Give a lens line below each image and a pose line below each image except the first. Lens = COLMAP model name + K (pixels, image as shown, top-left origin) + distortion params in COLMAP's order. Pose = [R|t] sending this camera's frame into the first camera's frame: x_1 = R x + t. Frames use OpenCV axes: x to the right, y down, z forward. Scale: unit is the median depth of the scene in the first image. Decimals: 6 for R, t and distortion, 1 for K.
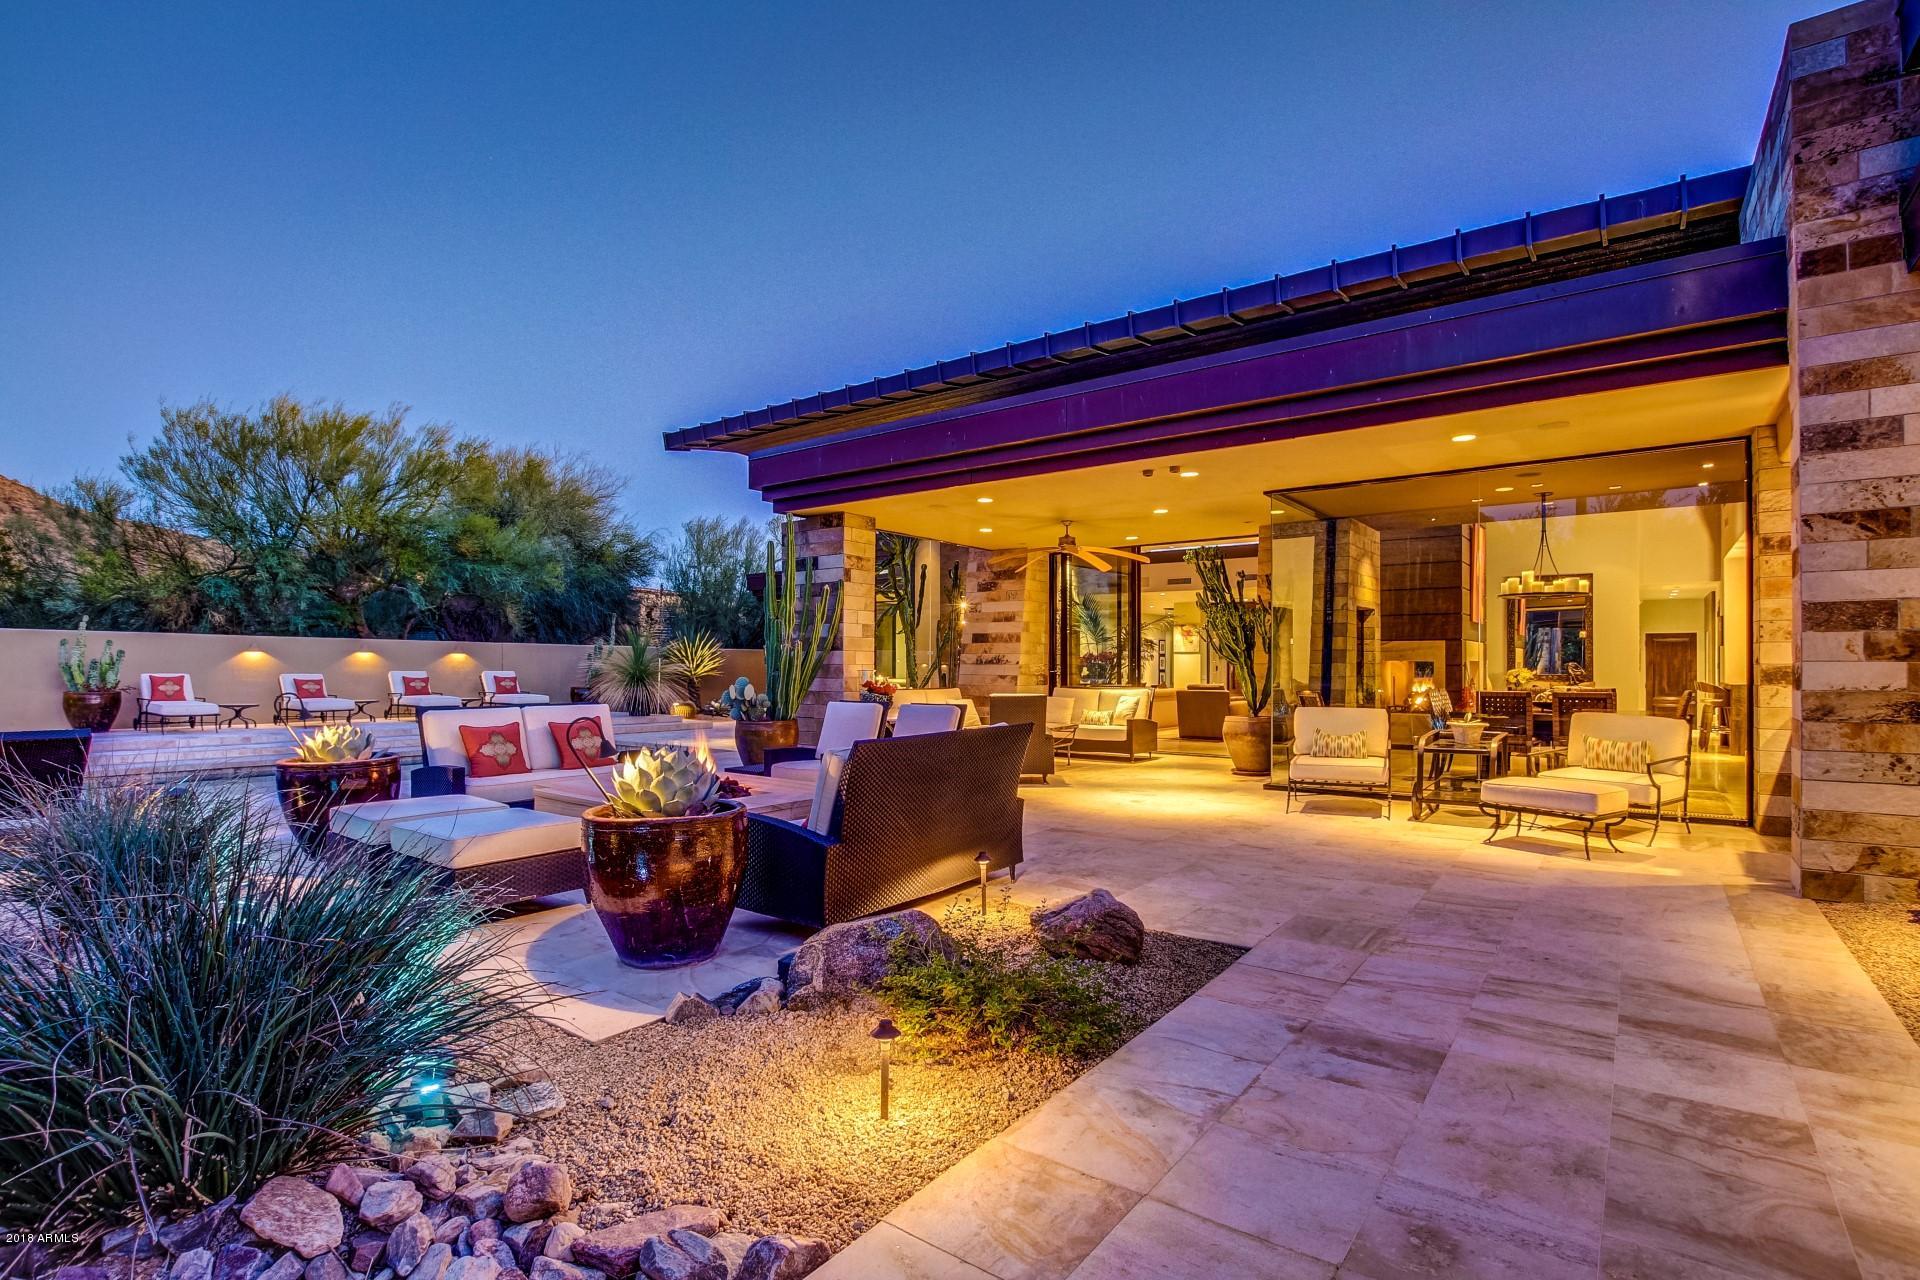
lens RADIAL K [[940.5, 0, 950.9], [0, 940.5, 653.4], [0, 0, 1]] dist [-0.033328, 0.005762]
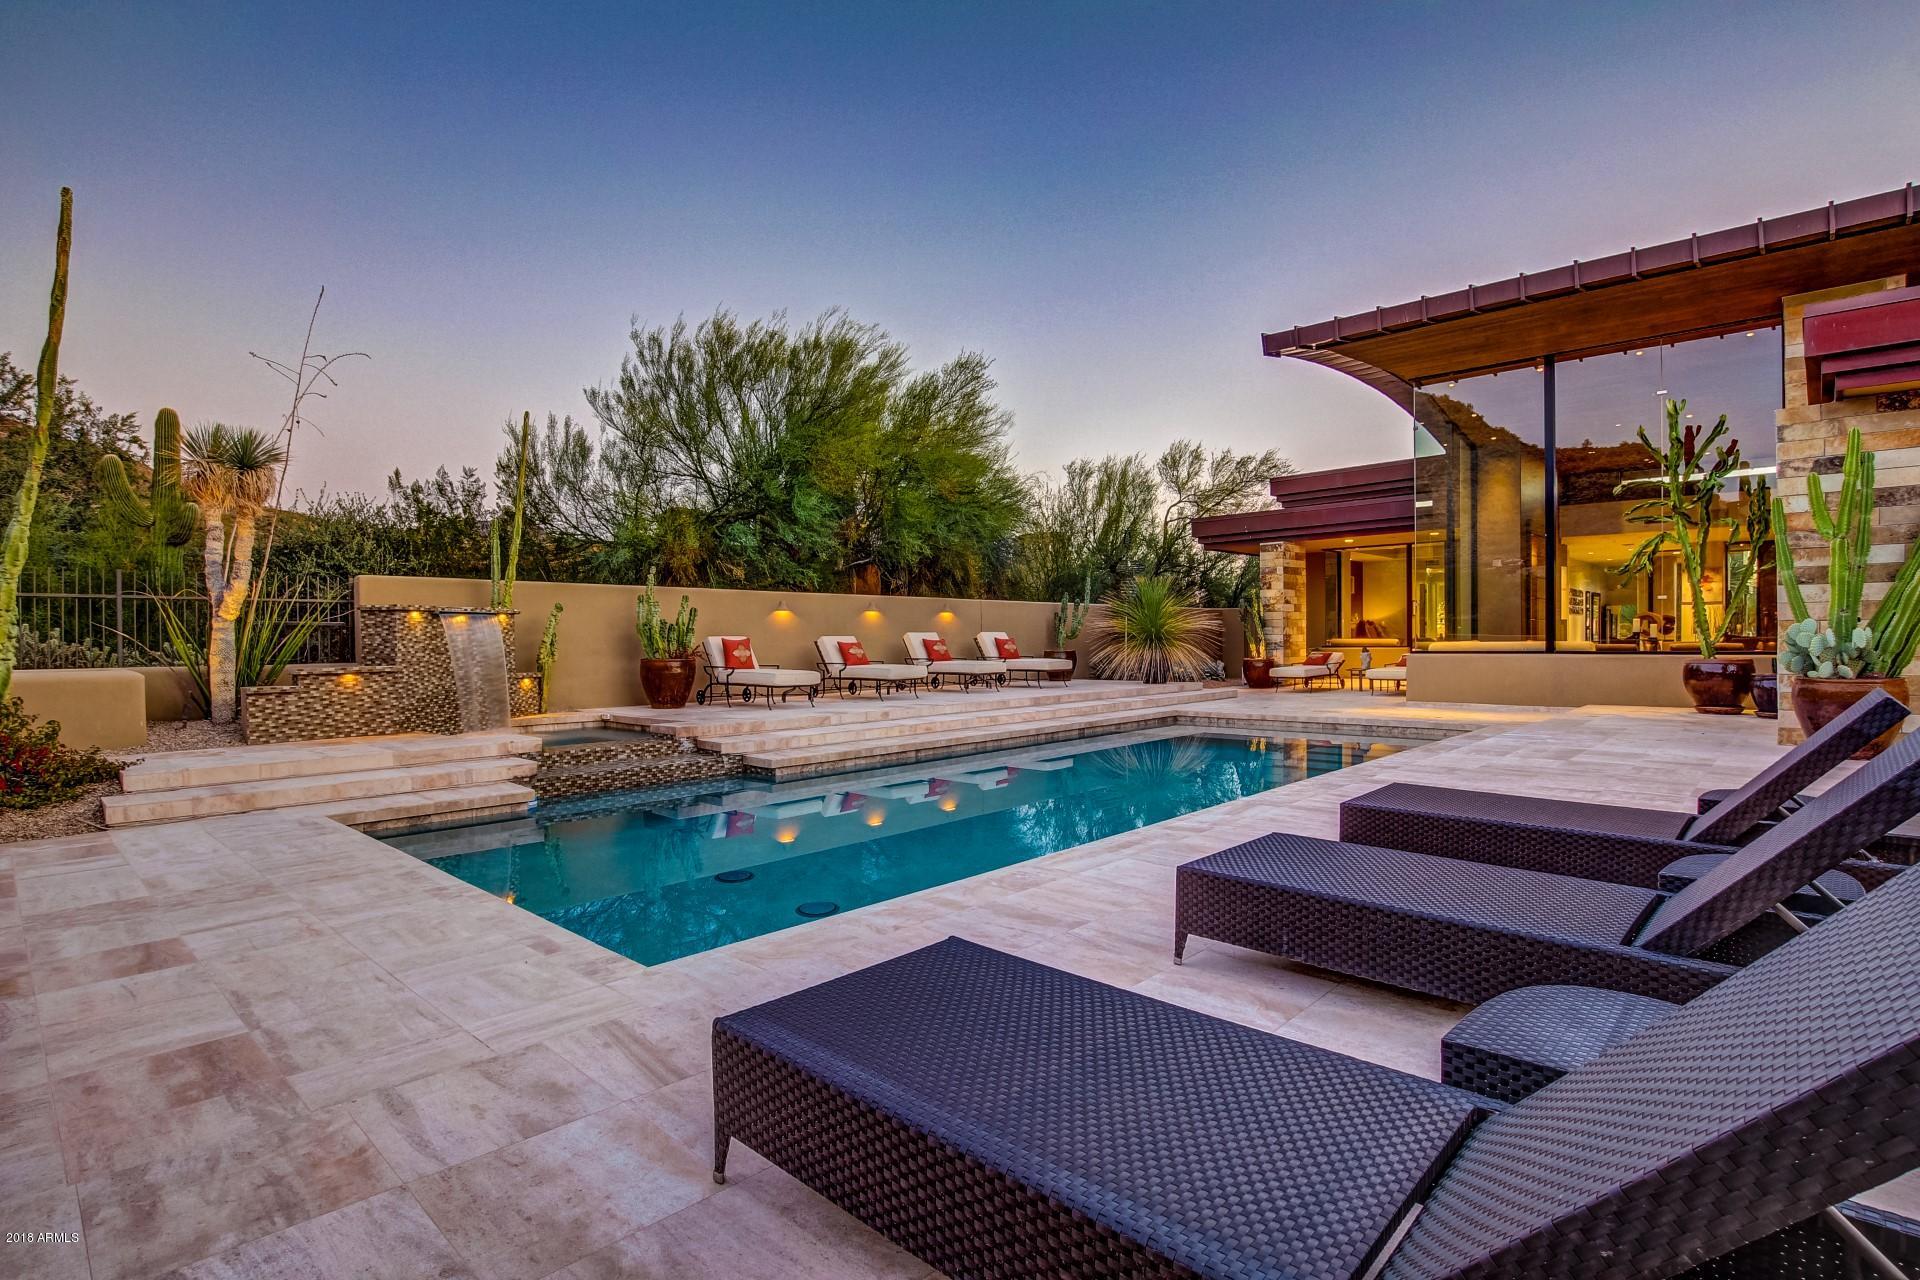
lens RADIAL K [[940.5, 0, 950.9], [0, 940.5, 653.4], [0, 0, 1]] dist [-0.033328, 0.005762]
pose [[0.996202, -0.012679, -0.086147, -1.722272], [0.015424, 0.999392, 0.031268, 0.041272], [0.085698, -0.032478, 0.995792, 0.537762]]
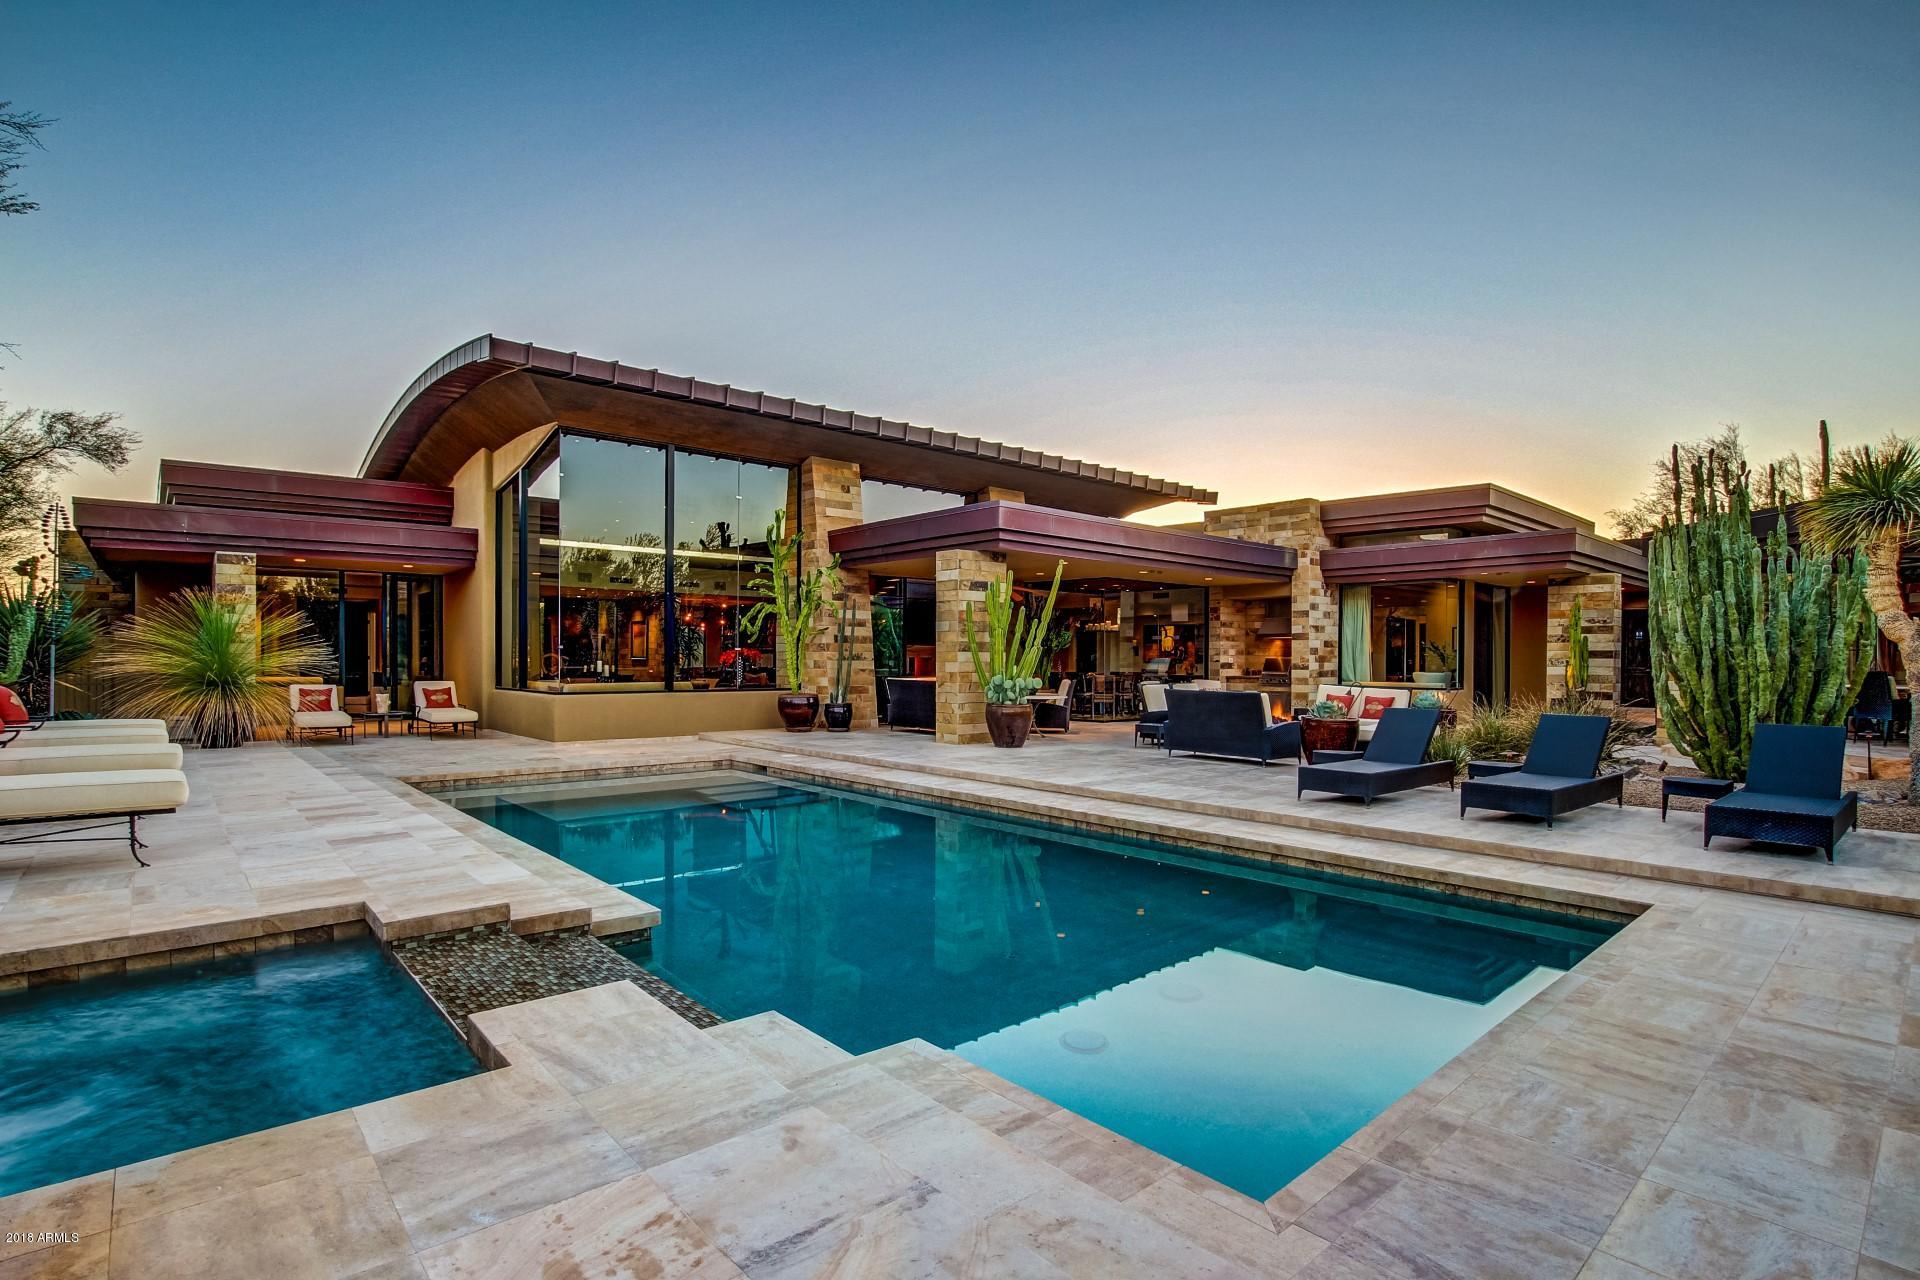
lens RADIAL K [[940.5, 0, 950.9], [0, 940.5, 653.4], [0, 0, 1]] dist [-0.033328, 0.005762]
pose [[0.167464, 0.003811, 0.985871, -3.215666], [-0.019016, 0.999819, -0.000635, 0.002178], [-0.985695, -0.018641, 0.167507, 1.818583]]
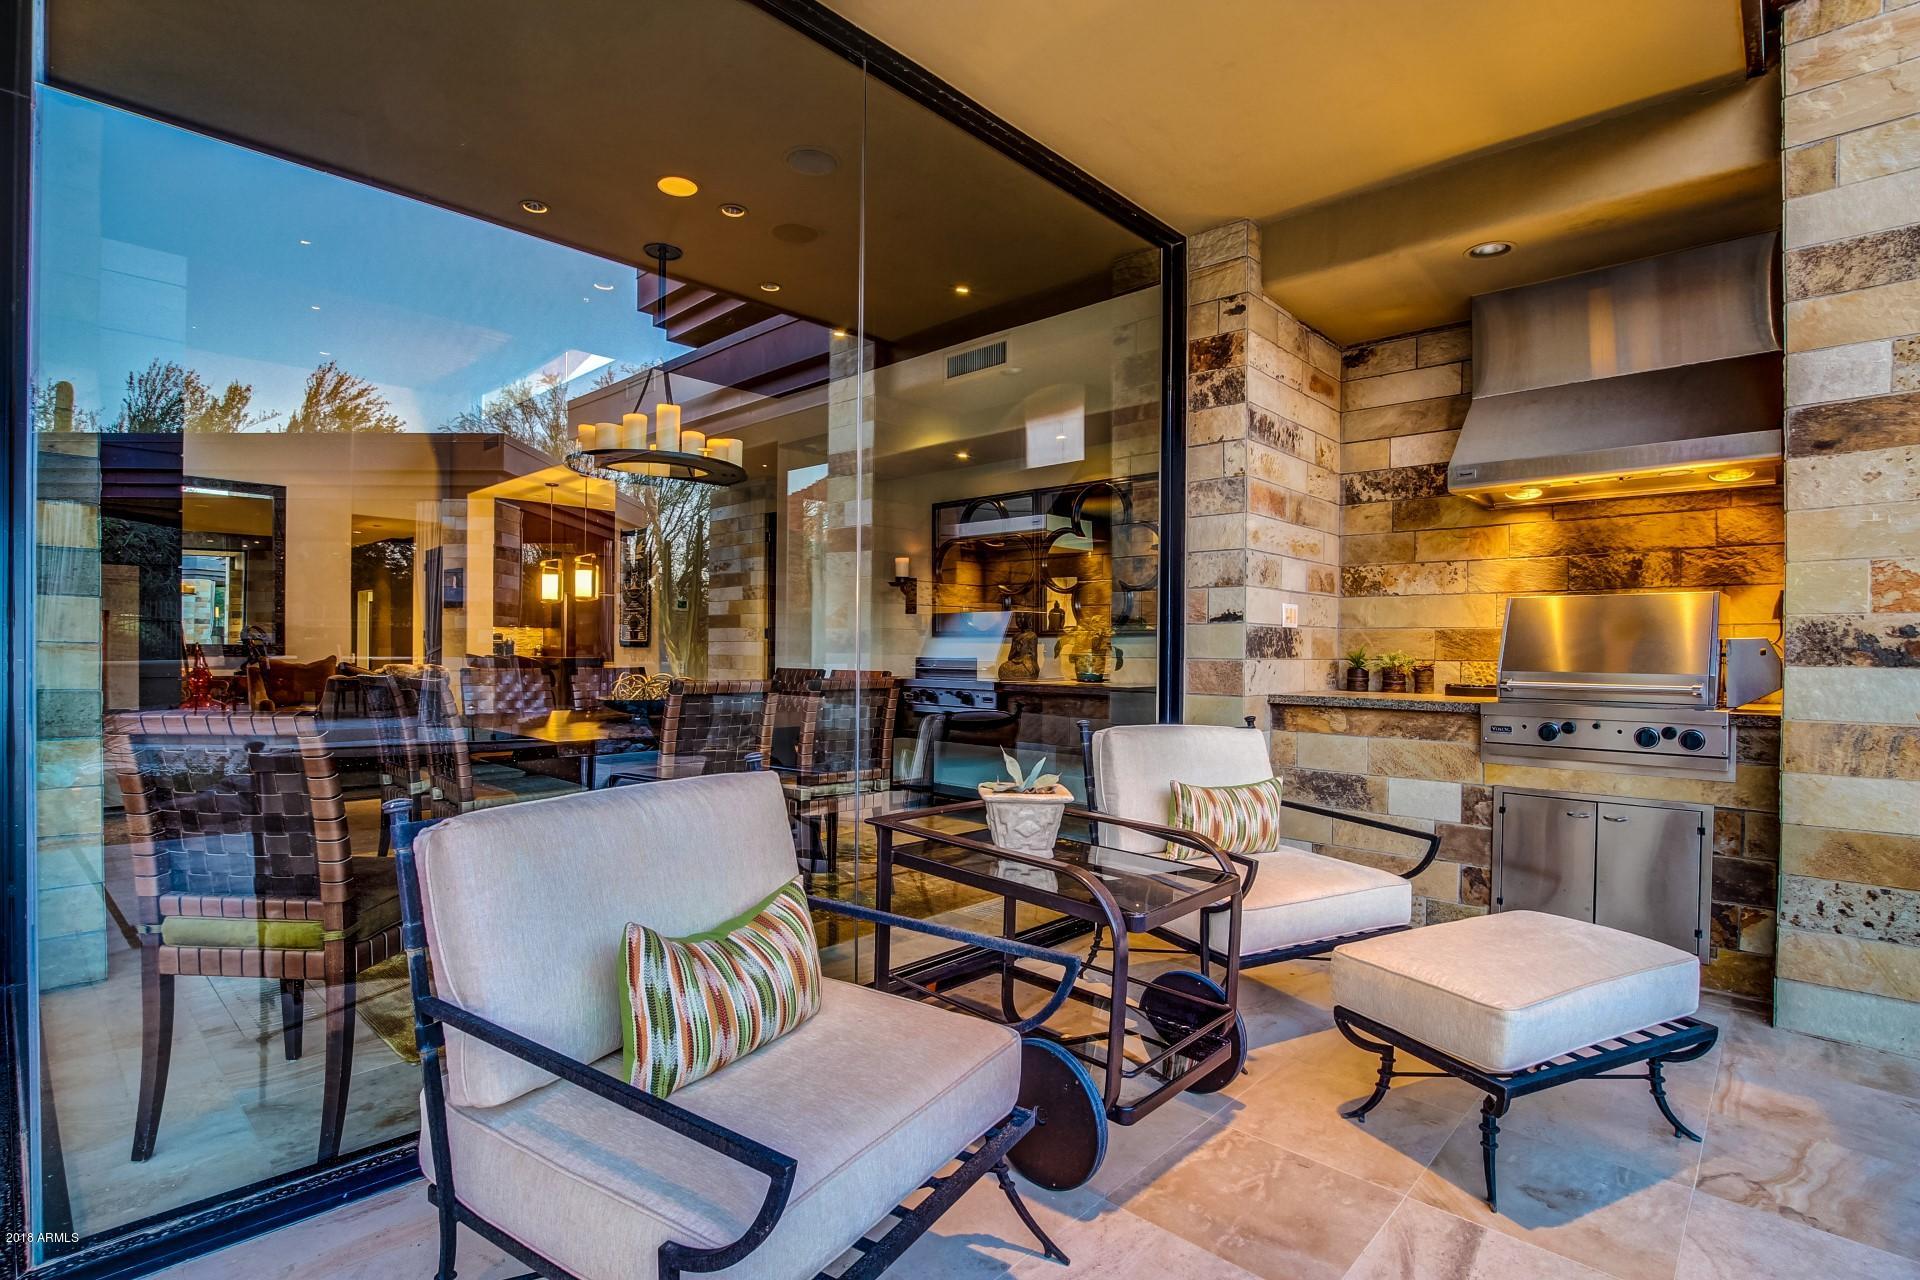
lens RADIAL K [[940.5, 0, 950.9], [0, 940.5, 653.4], [0, 0, 1]] dist [-0.033328, 0.005762]
pose [[0.082825, -0.005635, 0.996548, 0.320433], [-0.023755, 0.999689, 0.007627, 0.041511], [-0.996281, -0.024305, 0.082666, 1.514543]]
